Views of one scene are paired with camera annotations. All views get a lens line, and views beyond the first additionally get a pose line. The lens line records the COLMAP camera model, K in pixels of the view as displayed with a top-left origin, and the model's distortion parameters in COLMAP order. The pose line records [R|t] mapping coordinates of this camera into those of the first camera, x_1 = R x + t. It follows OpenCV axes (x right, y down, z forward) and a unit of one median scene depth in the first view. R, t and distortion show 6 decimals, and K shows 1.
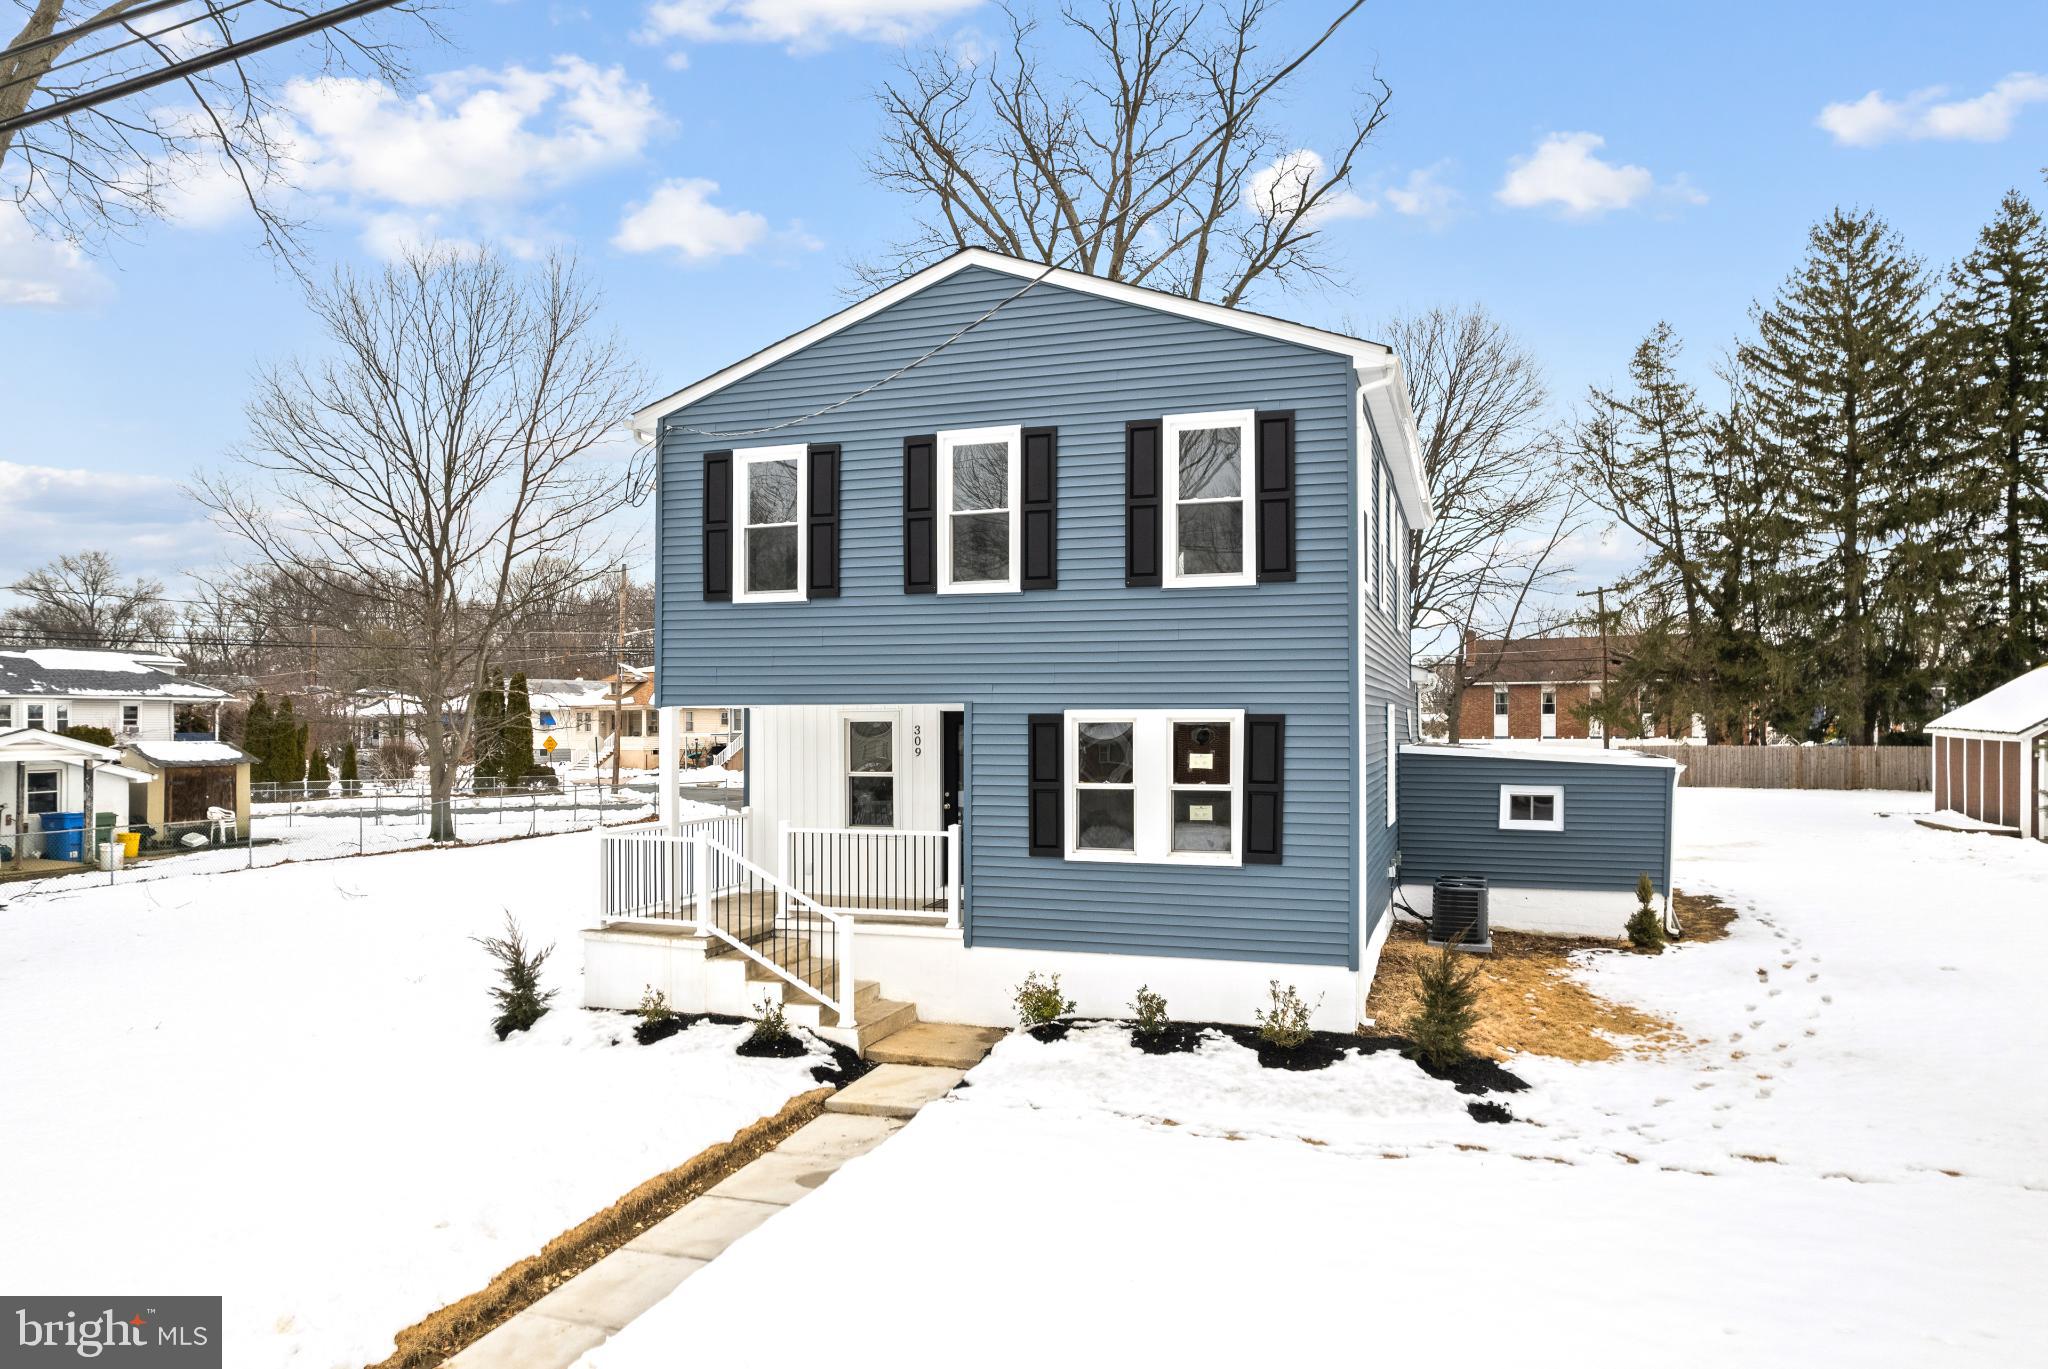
lens RADIAL K [[1323.1, 0, 1024.0], [0, 1323.1, 684.5], [0, 0, 1]] dist [-0.073035, 0.060788]
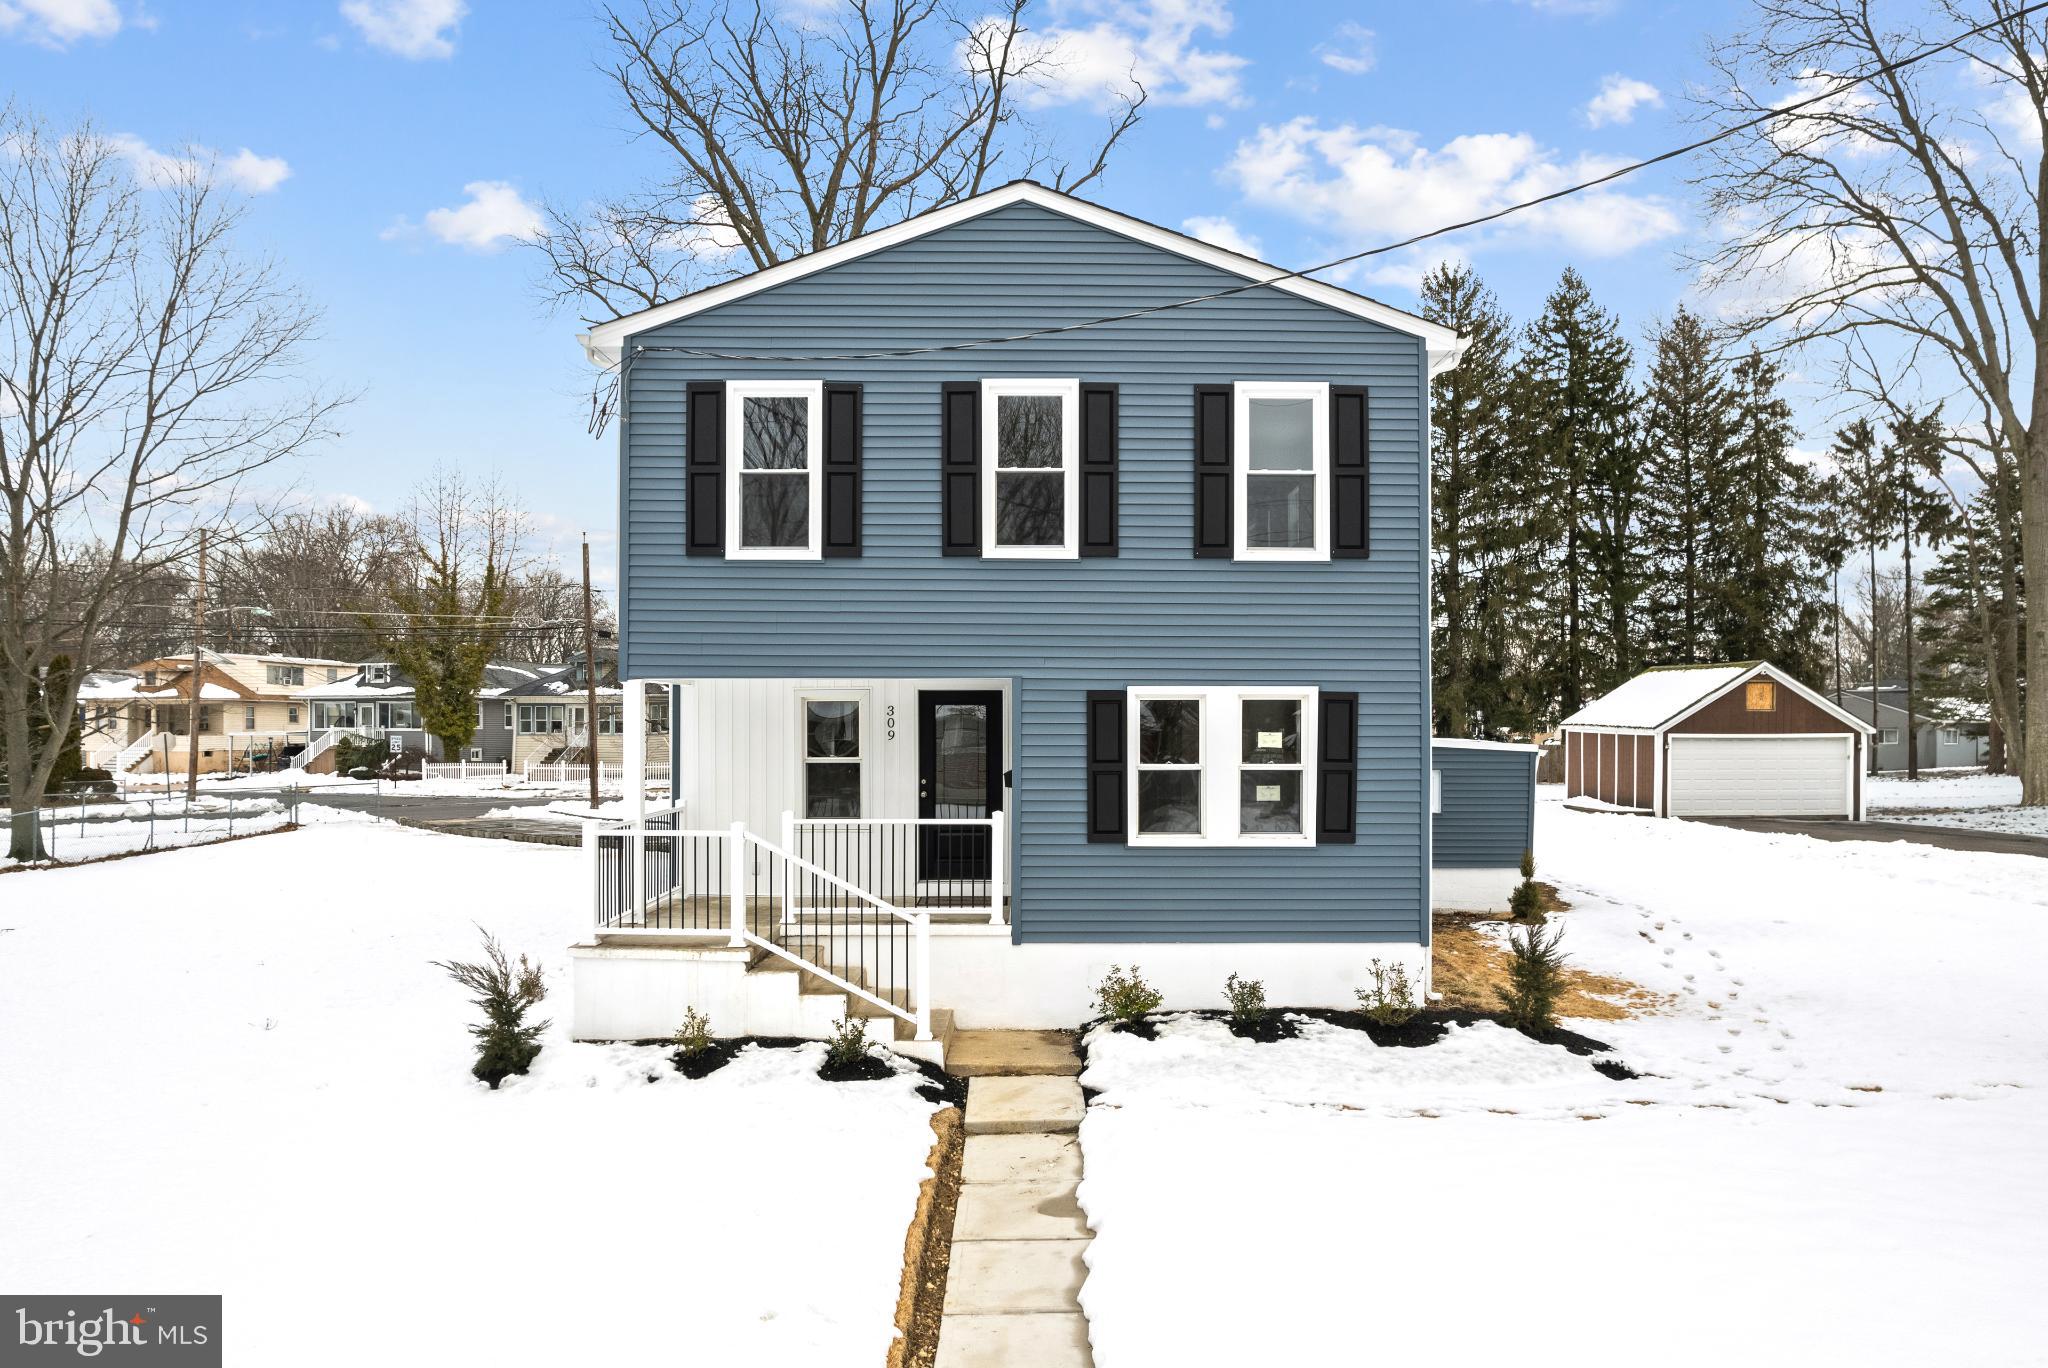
lens RADIAL K [[1343.3, 0, 1031.8], [0, 1343.3, 700.2], [0, 0, 1]] dist [-0.076166, 0.062048]
pose [[0.945255, 0.009151, 0.326205, -0.349867], [-0.012321, 0.999895, 0.007651, 0.023115], [-0.326101, -0.011251, 0.945268, 0.123429]]
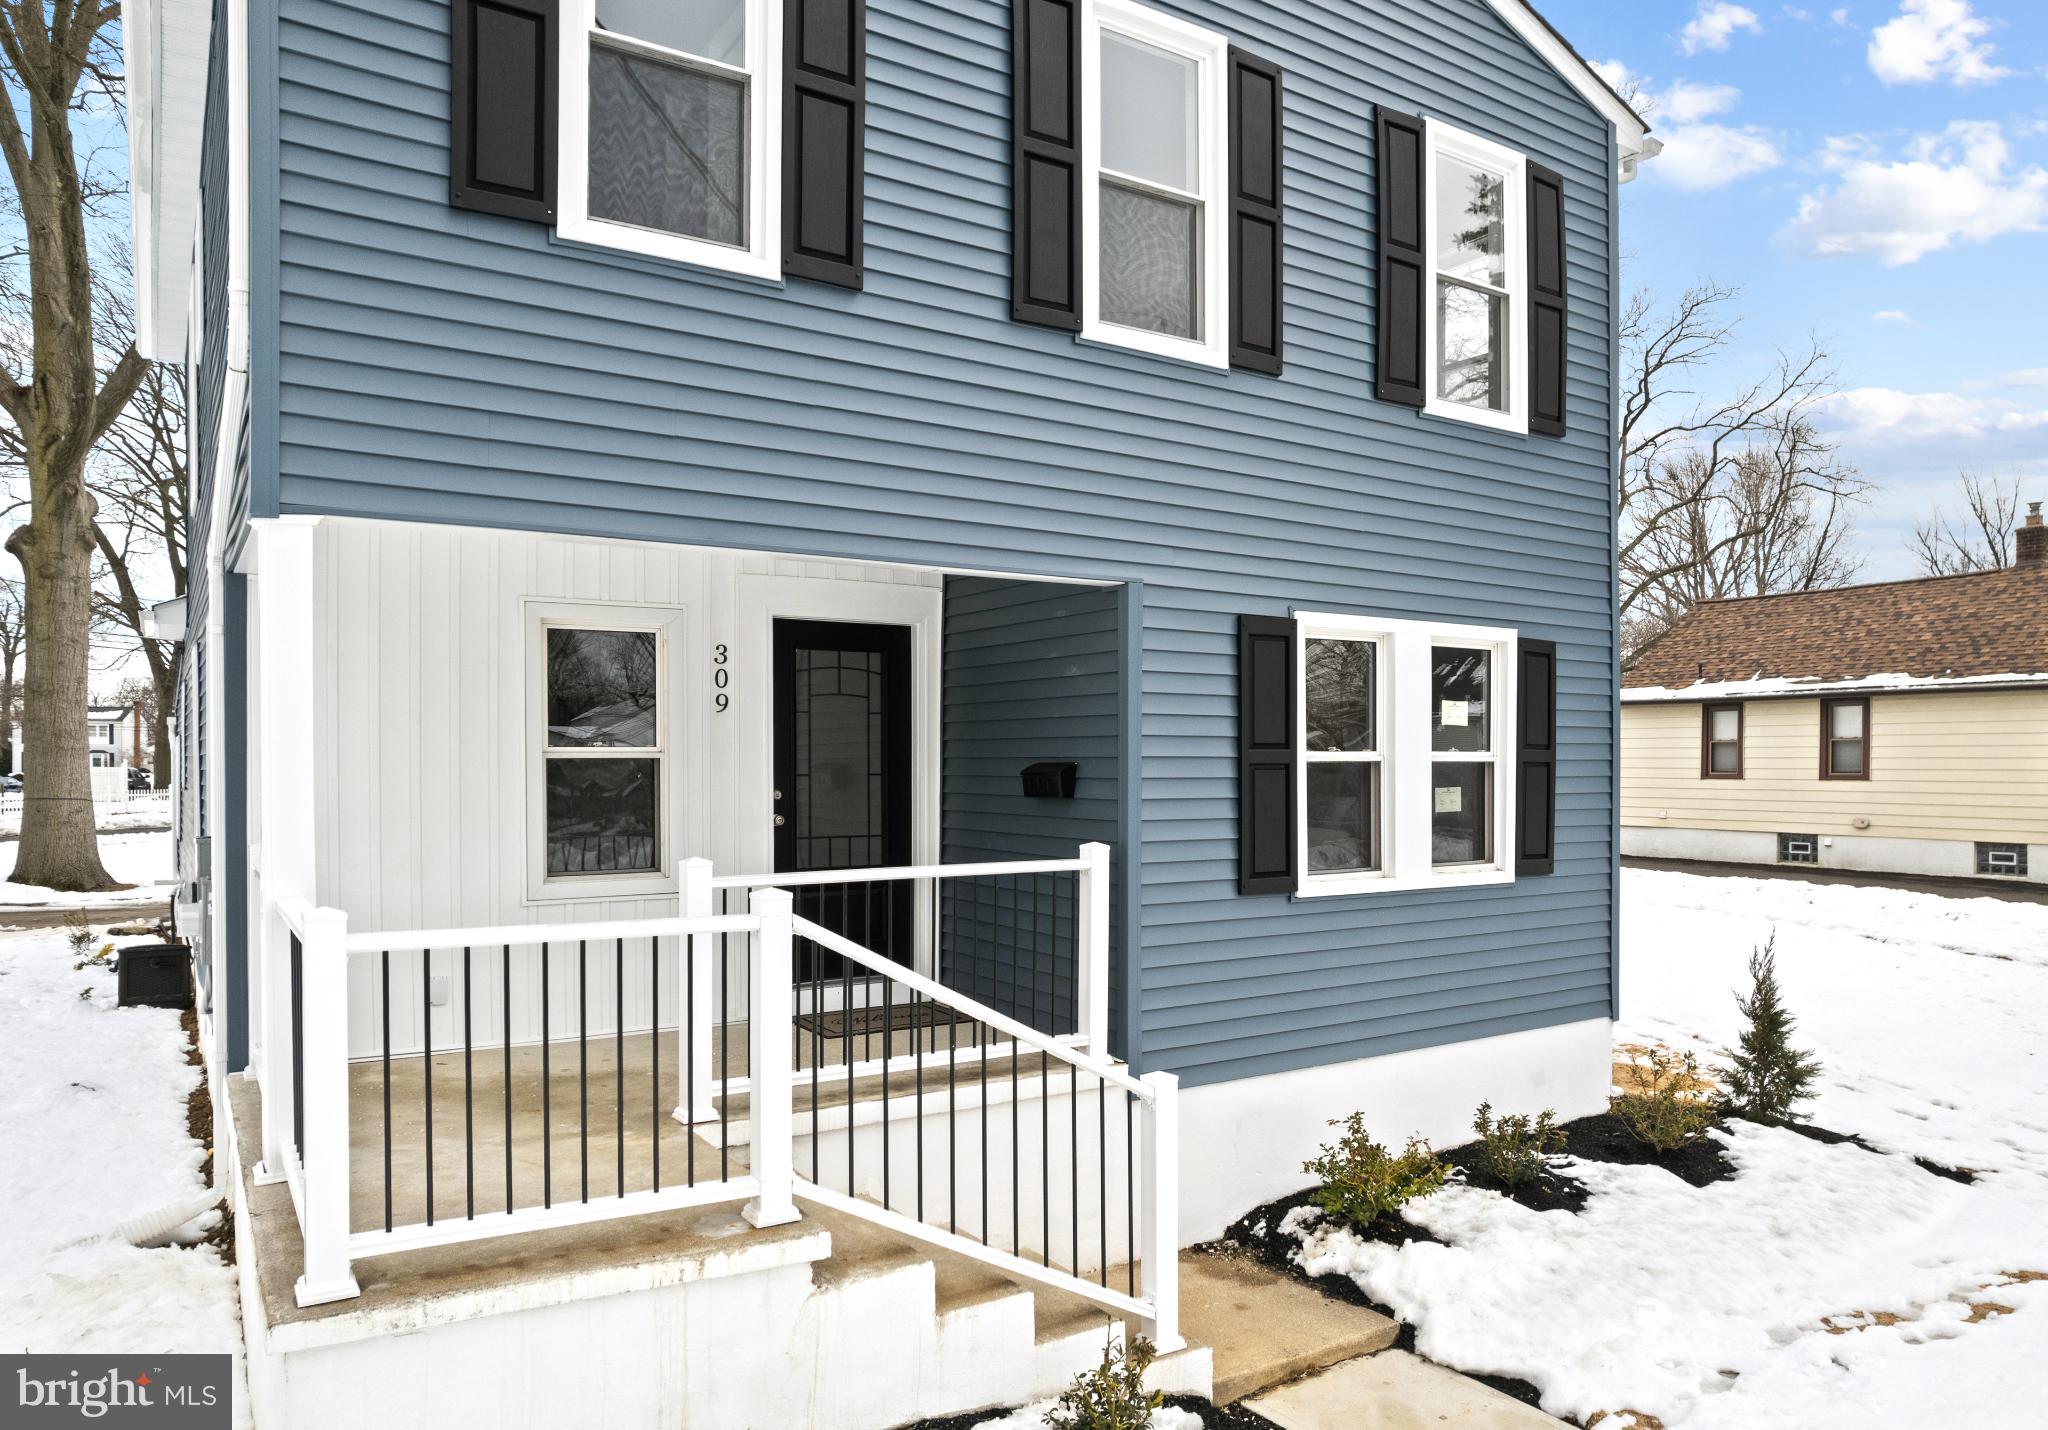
lens RADIAL K [[1403.1, 0, 1059.7], [0, 1403.1, 766.5], [0, 0, 1]] dist [-0.086356, 0.093189]
pose [[0.608663, -0.000887, 0.793428, -0.472377], [-0.025044, 0.999480, 0.020329, 0.073104], [-0.793033, -0.032244, 0.608324, 0.748238]]
